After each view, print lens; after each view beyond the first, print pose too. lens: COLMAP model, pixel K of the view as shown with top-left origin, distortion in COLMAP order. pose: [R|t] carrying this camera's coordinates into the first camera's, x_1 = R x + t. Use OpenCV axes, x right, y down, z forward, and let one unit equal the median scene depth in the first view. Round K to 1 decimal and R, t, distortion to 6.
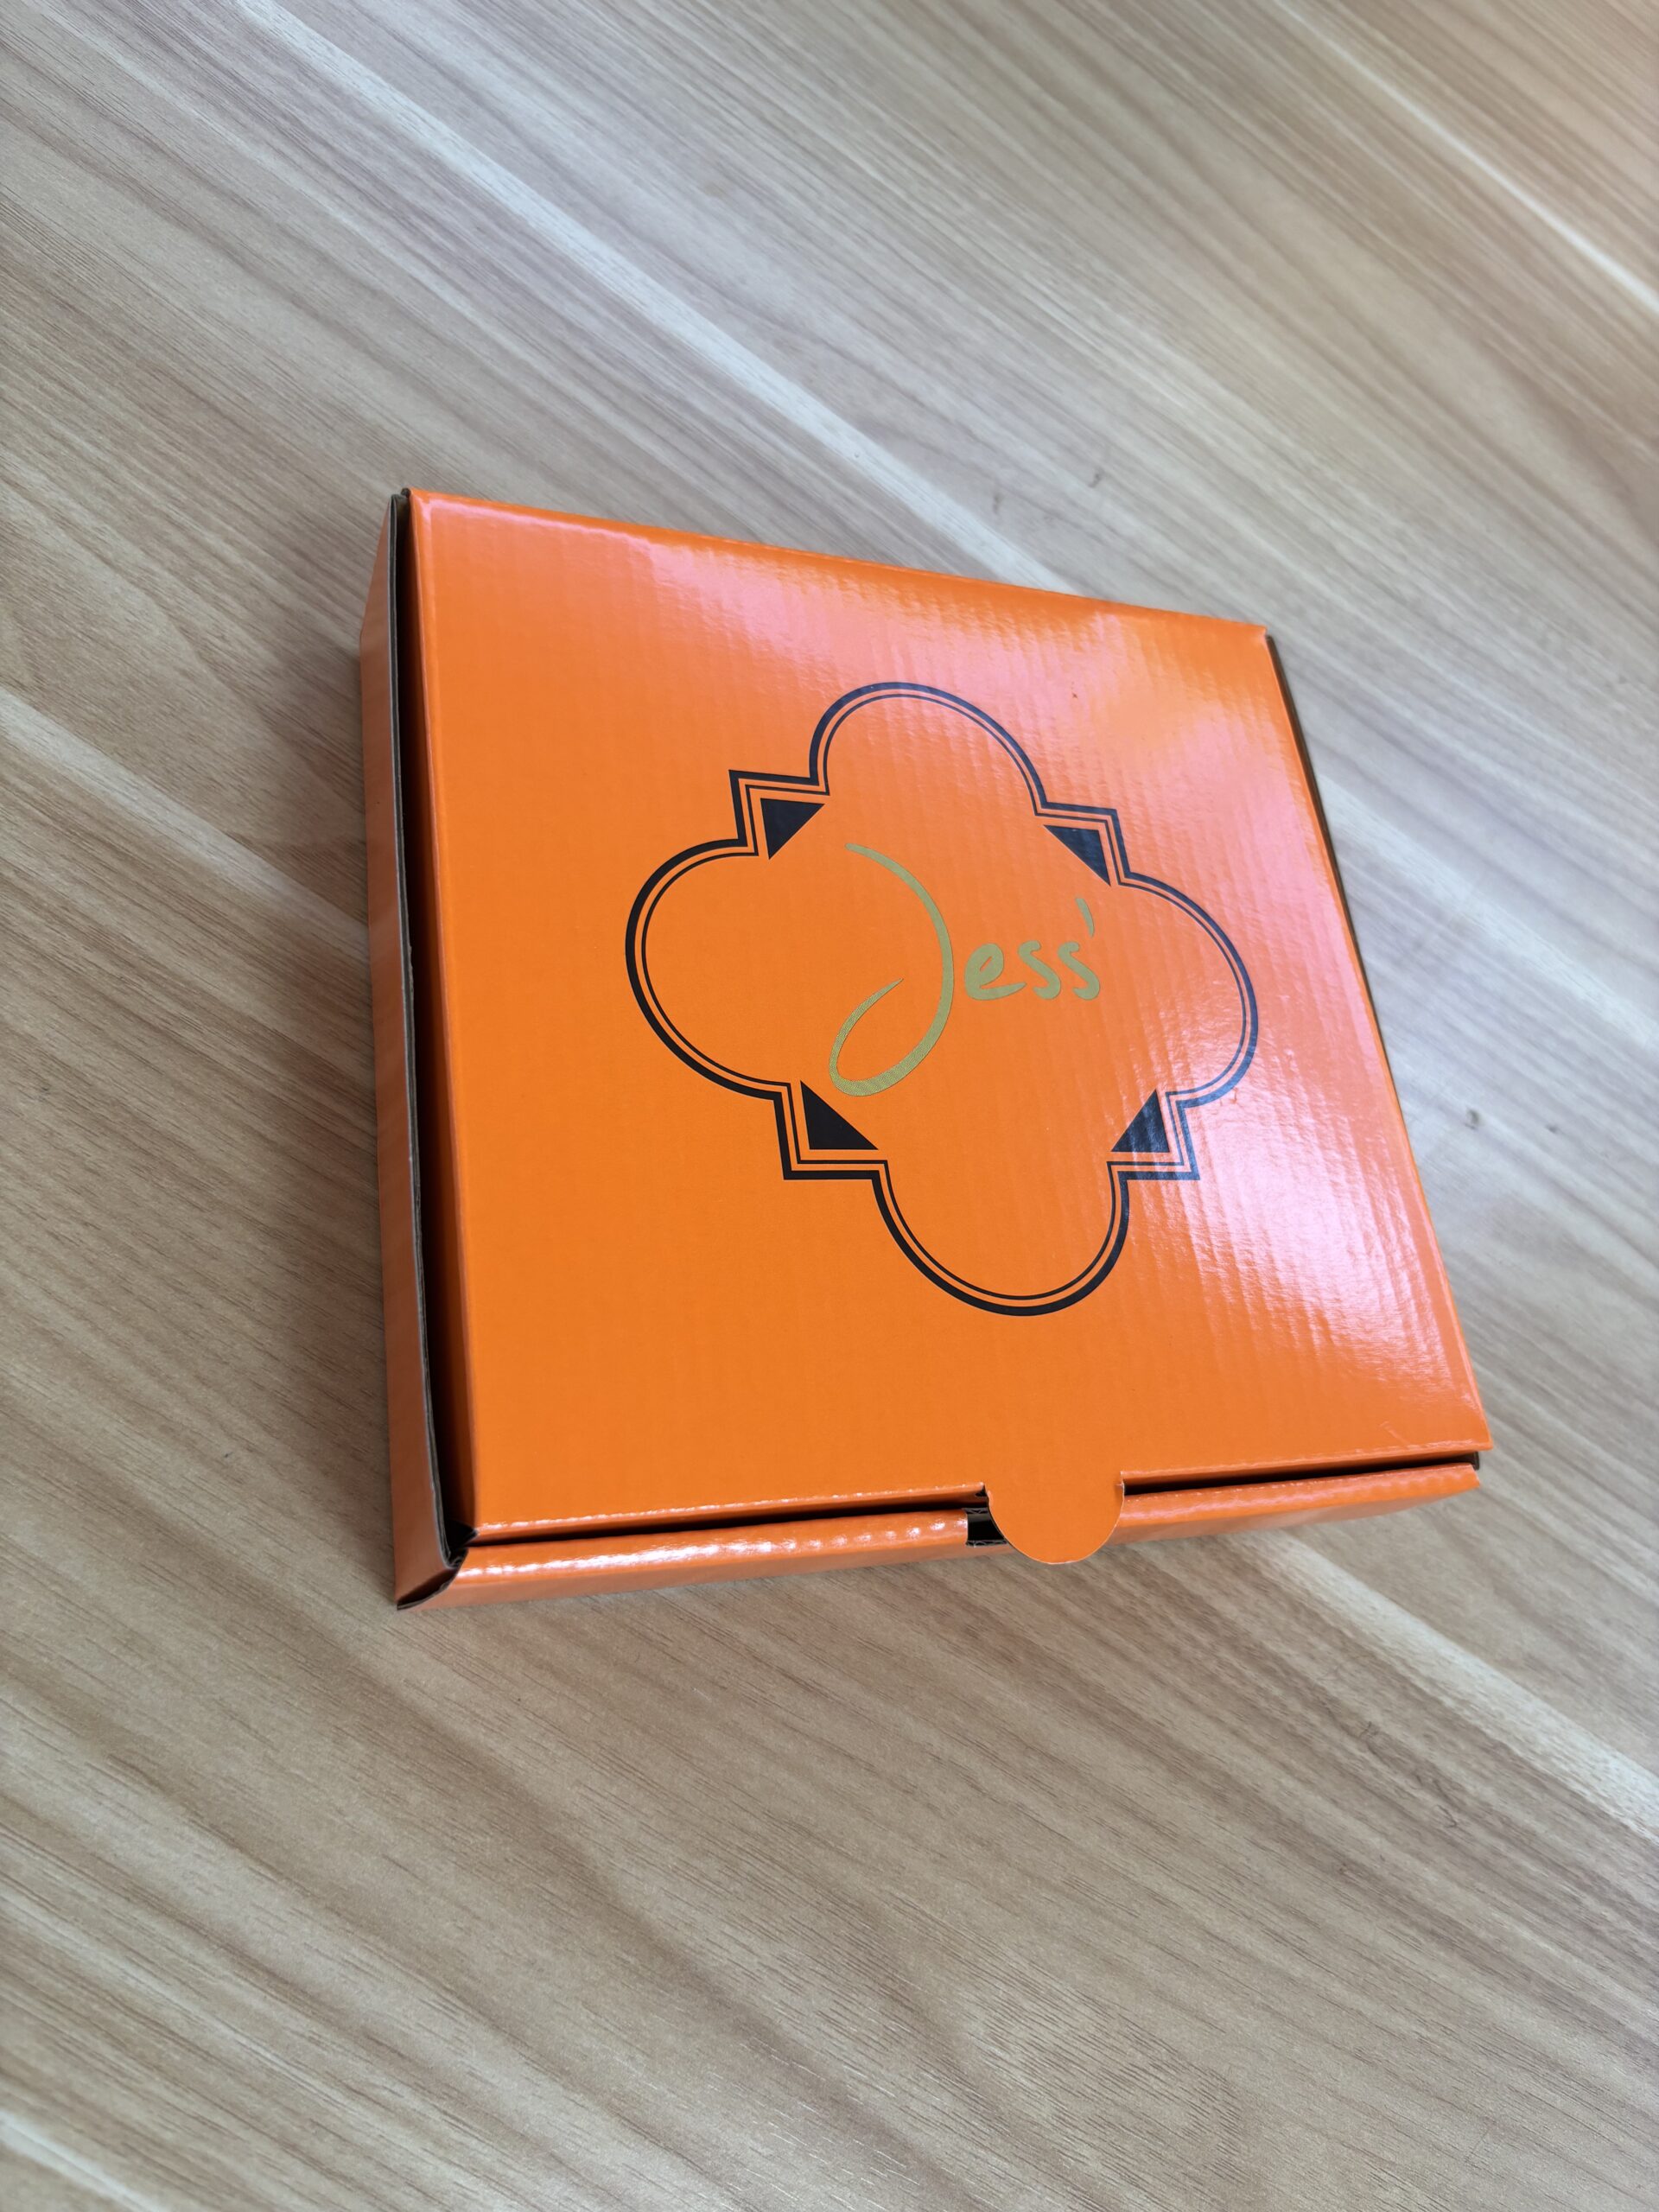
lens RADIAL K [[1754.2, 0, 832.2], [0, 1754.2, 1141.8], [0, 0, 1]] dist [0.013545, -0.042292]
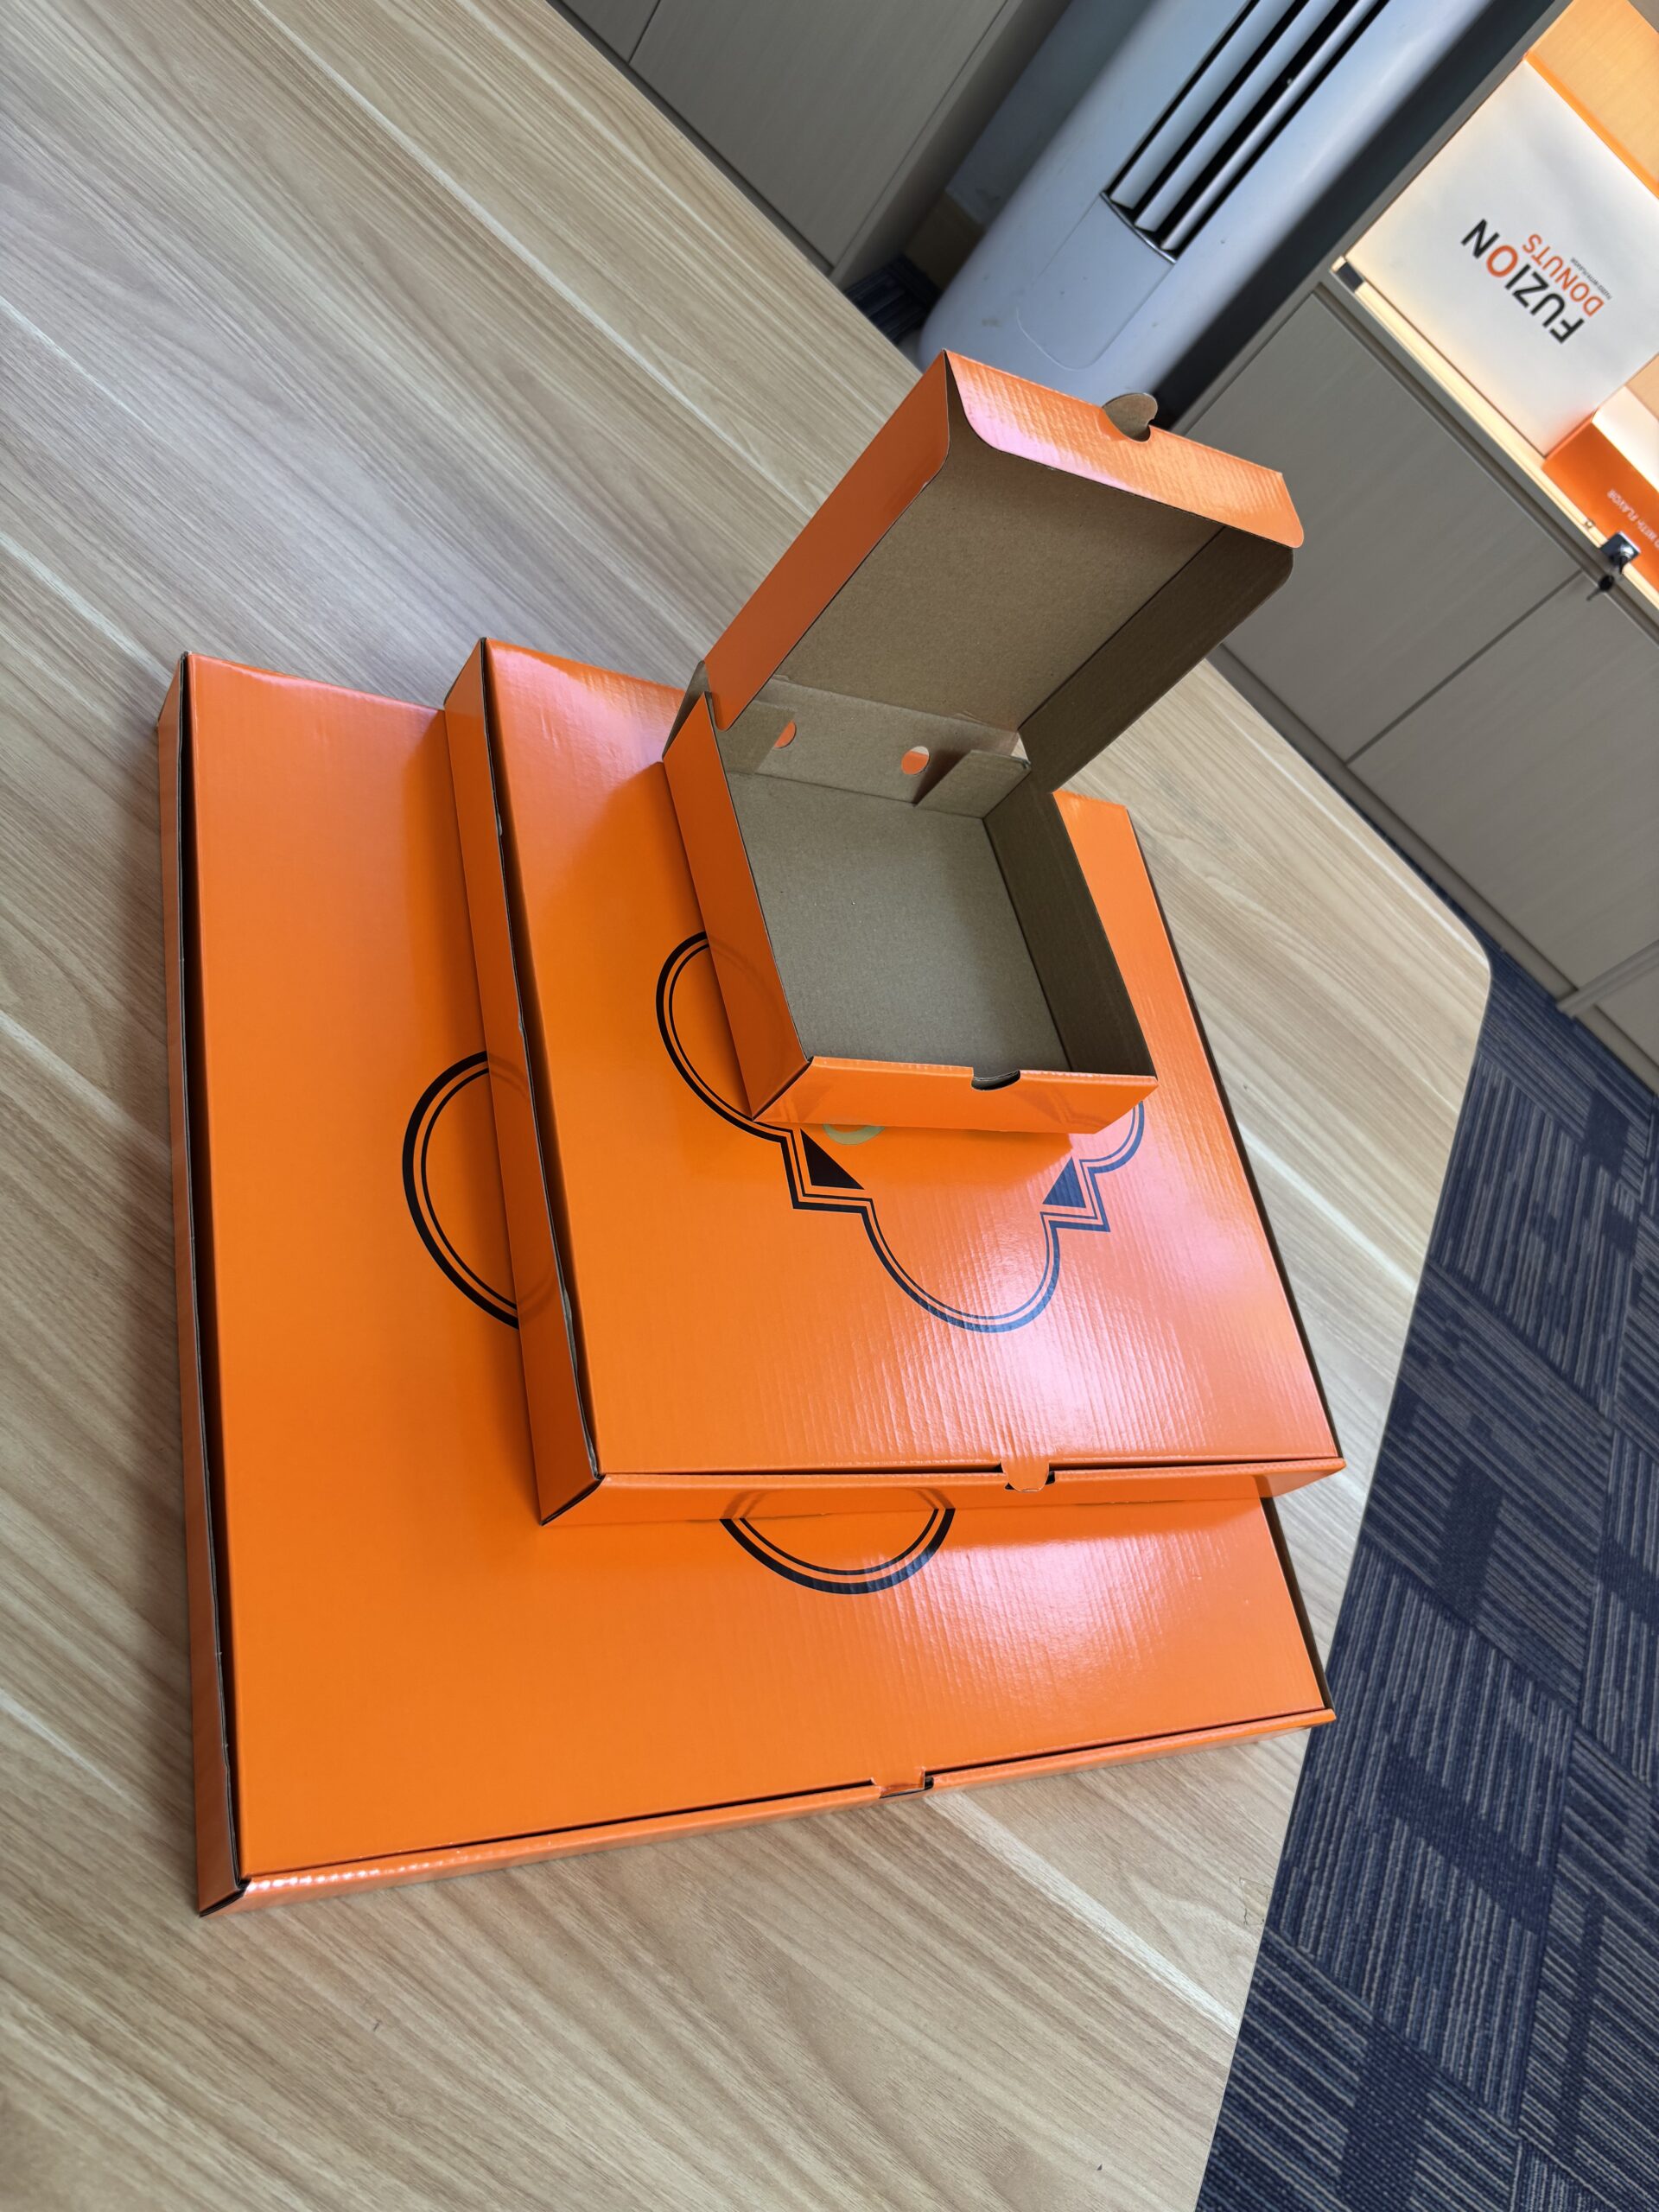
lens RADIAL K [[1754.2, 0, 838.2], [0, 1754.2, 1121.6], [0, 0, 1]] dist [0.013545, -0.042292]
pose [[0.986373, 0.103618, 0.127796, 0.131358], [-0.073280, 0.972148, -0.222619, 0.171030], [-0.147304, 0.210220, 0.966493, -1.065801]]
